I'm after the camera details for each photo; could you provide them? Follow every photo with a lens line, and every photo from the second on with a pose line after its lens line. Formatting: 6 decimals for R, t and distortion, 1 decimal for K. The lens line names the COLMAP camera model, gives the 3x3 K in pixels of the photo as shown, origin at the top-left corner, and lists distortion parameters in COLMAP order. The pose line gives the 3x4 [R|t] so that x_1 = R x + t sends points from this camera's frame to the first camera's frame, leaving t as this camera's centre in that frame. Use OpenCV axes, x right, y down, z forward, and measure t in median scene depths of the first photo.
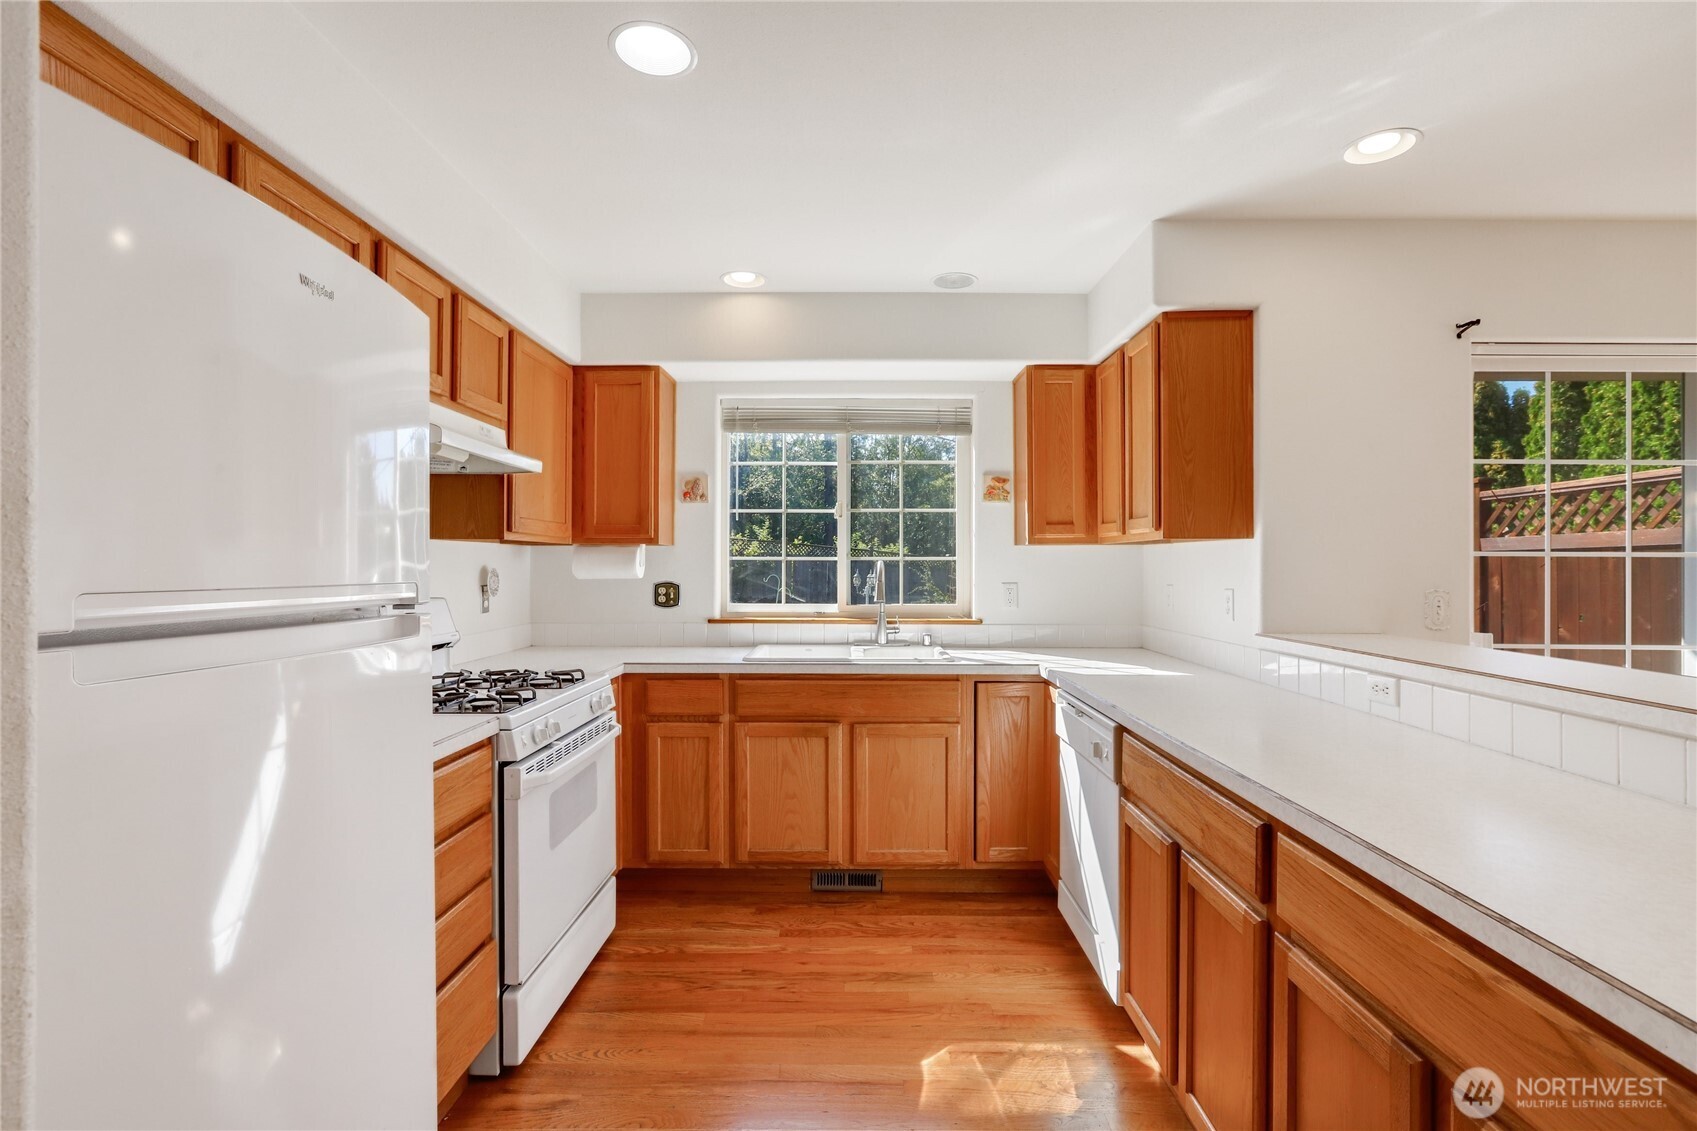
lens RADIAL K [[785.0, 0, 849.6], [0, 785.0, 566.0], [0, 0, 1]] dist [-0.019677, 0.013319]
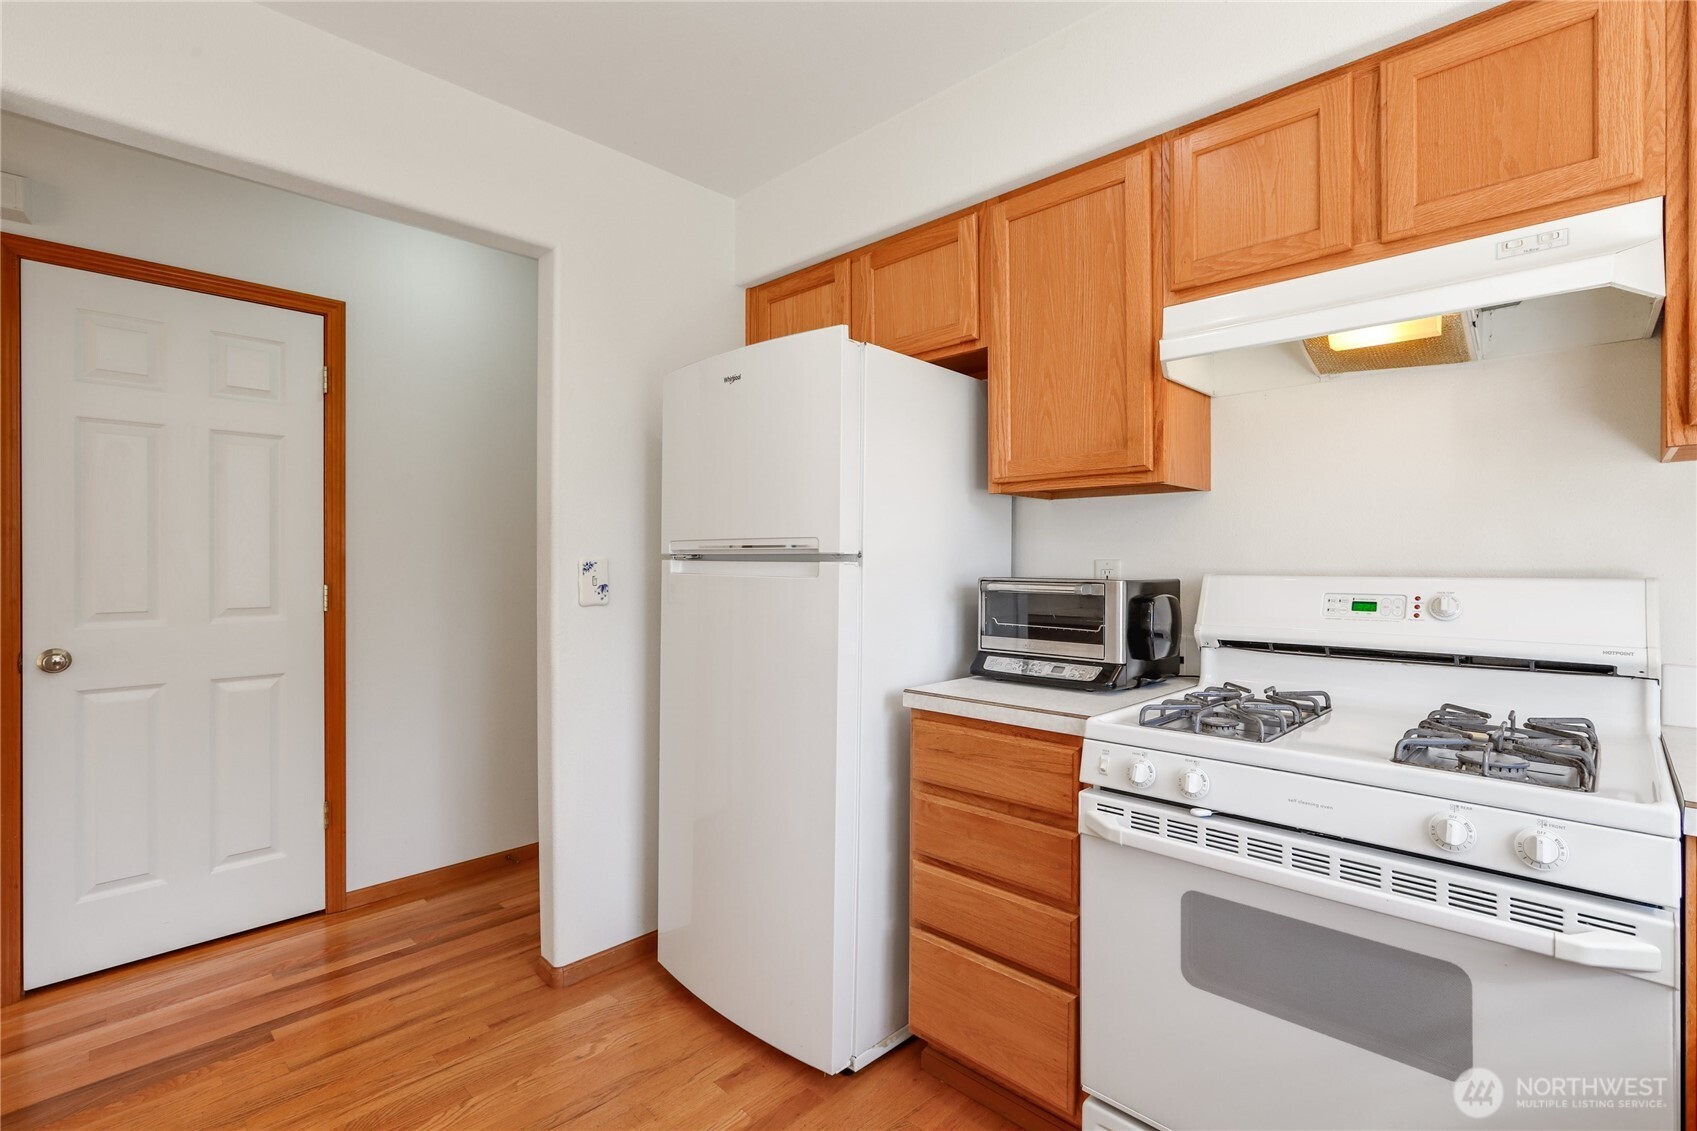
lens RADIAL K [[785.0, 0, 844.7], [0, 785.0, 564.5], [0, 0, 1]] dist [-0.019677, 0.013319]
pose [[0.724490, 0.003775, -0.689275, -0.193842], [-0.008572, 0.999957, -0.003534, 0.039421], [0.689232, 0.008468, 0.724491, 0.308449]]
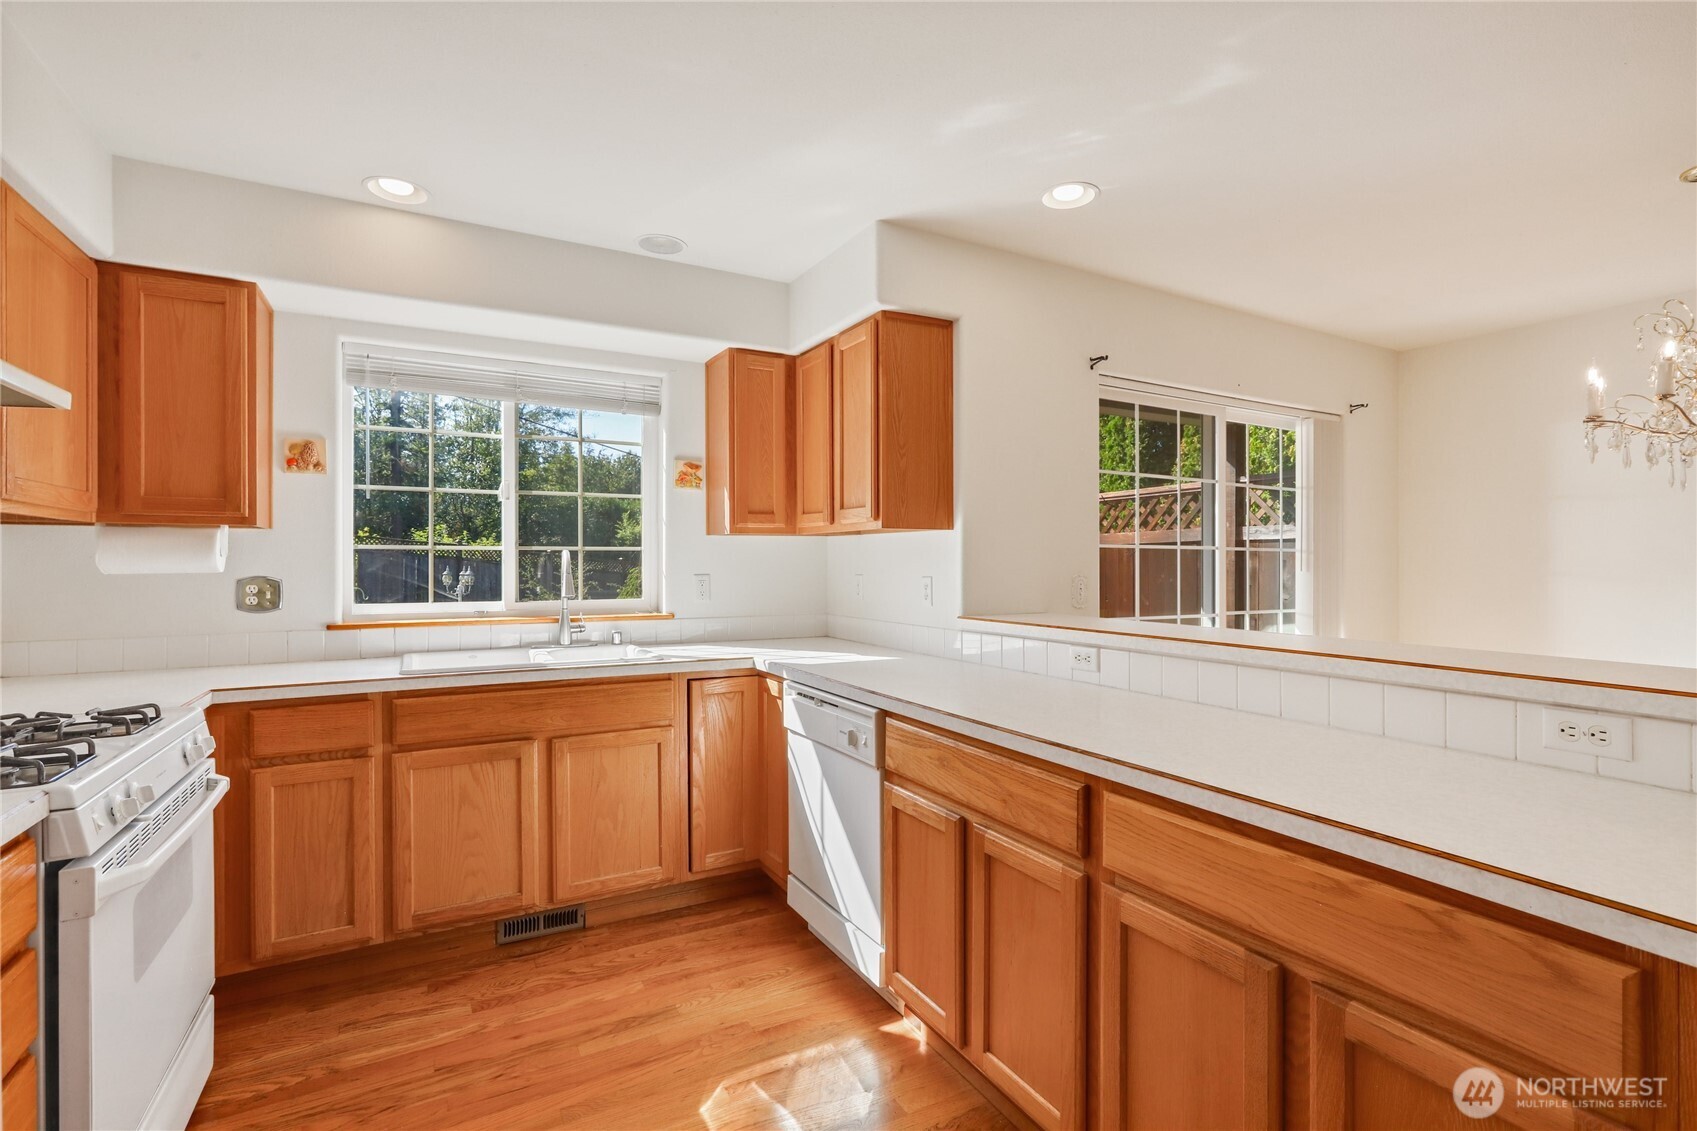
lens RADIAL K [[785.0, 0, 853.6], [0, 785.0, 564.9], [0, 0, 1]] dist [-0.019677, 0.013319]
pose [[0.871097, -0.003418, 0.491099, -0.142366], [0.002372, 0.999993, 0.002752, 0.010585], [-0.491105, -0.001232, 0.871099, 0.107791]]
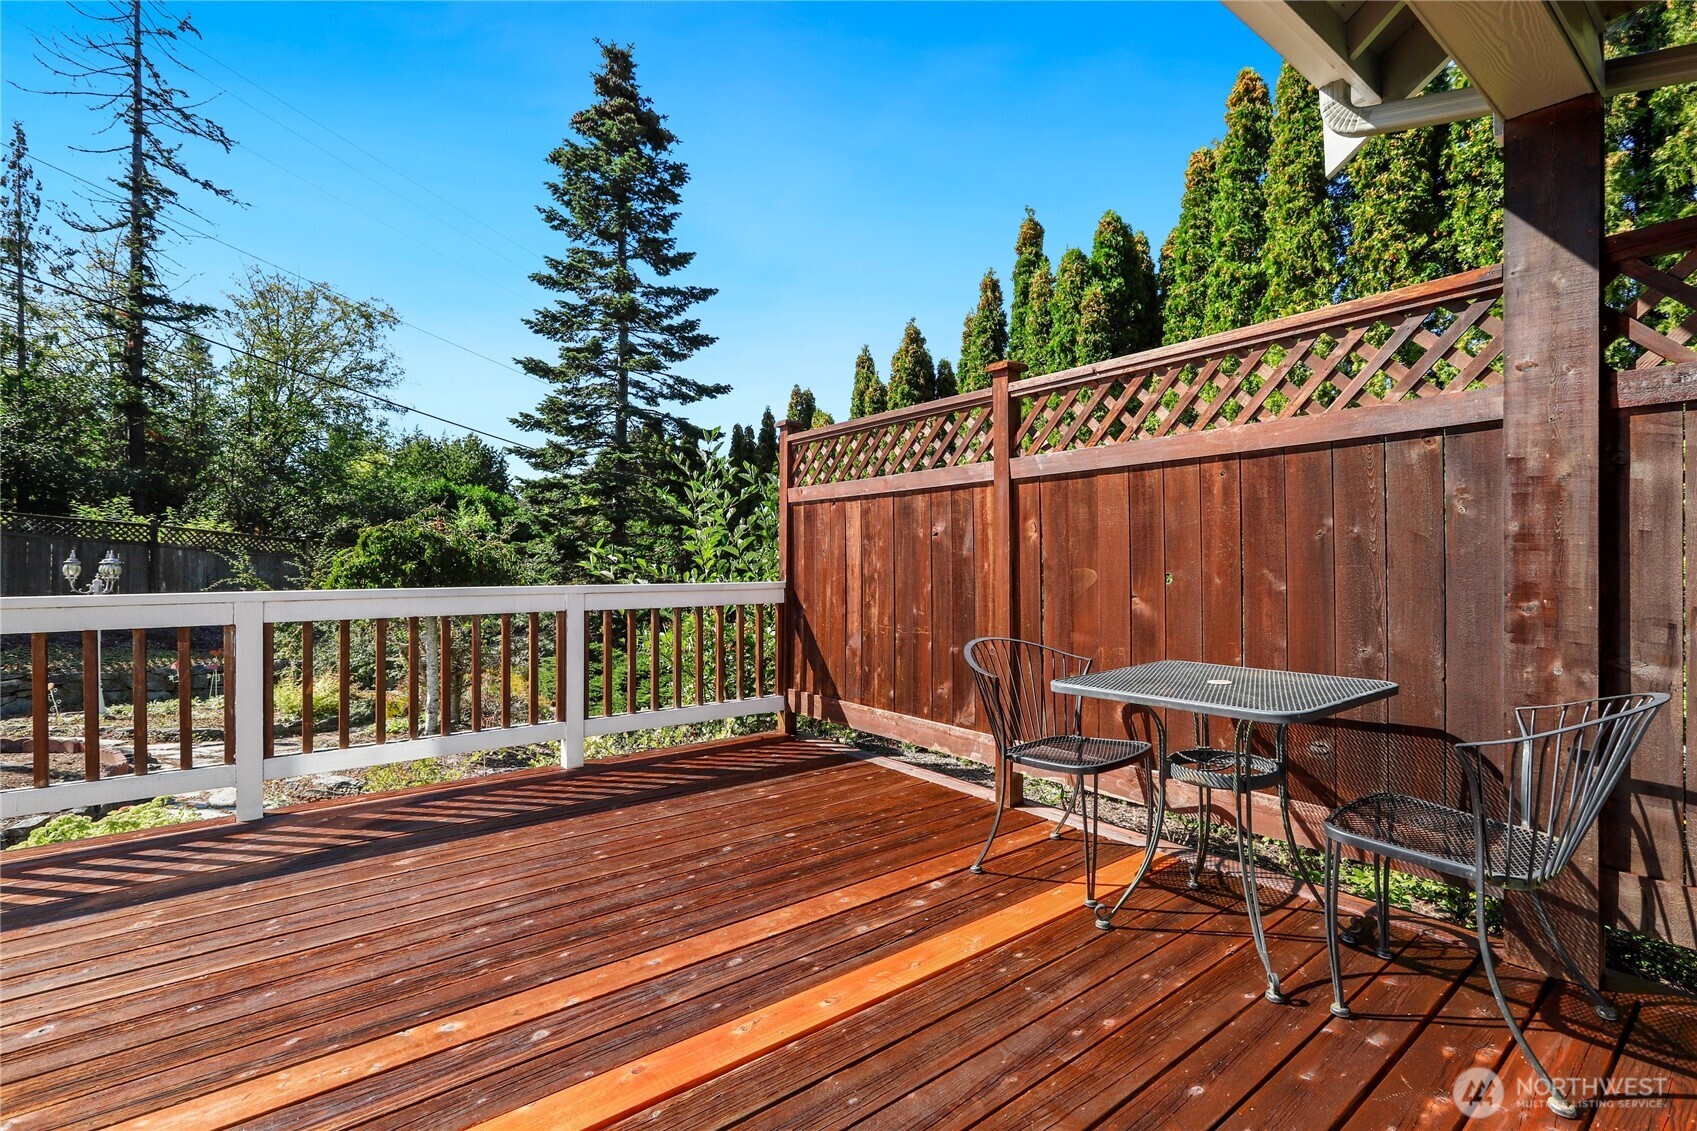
lens RADIAL K [[784.8, 0, 847.9], [0, 784.8, 551.3], [0, 0, 1]] dist [-0.009743, 0.007015]
pose [[0.790235, 0.002888, 0.612797, 0.672419], [0.005067, 0.999924, -0.011246, 0.090347], [-0.612783, 0.011992, 0.790160, 1.202995]]
